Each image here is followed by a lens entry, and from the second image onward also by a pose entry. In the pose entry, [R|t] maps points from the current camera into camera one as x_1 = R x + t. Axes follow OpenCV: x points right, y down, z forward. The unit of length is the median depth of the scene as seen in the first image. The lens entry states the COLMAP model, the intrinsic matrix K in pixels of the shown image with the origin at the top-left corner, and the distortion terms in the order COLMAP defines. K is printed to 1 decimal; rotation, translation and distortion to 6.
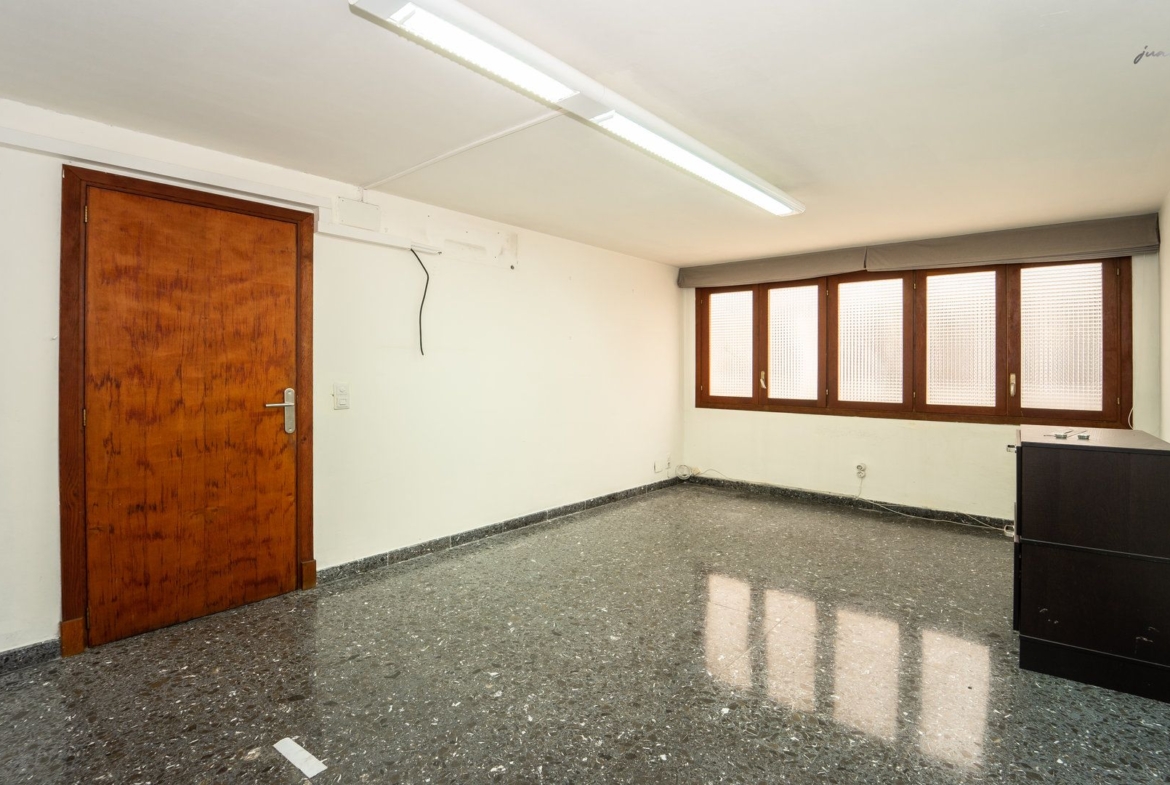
lens RADIAL K [[602.8, 0, 566.4], [0, 602.8, 365.6], [0, 0, 1]] dist [-0.017803, -0.002718]
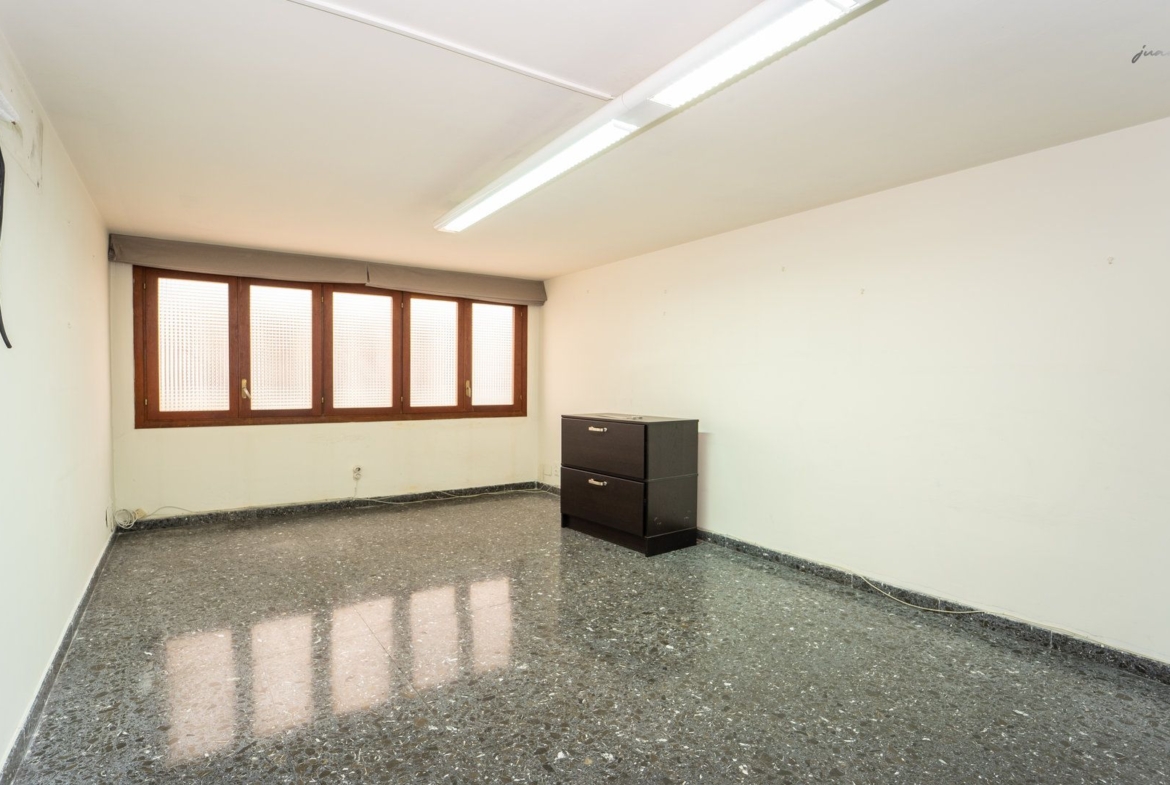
lens RADIAL K [[575.7, 0, 584.1], [0, 575.7, 397.2], [0, 0, 1]] dist [-0.016043, 0.001364]
pose [[0.257127, -0.035626, 0.965721, -0.437708], [-0.009627, 0.999176, 0.039424, -0.002346], [-0.966330, -0.019434, 0.256572, 0.401593]]
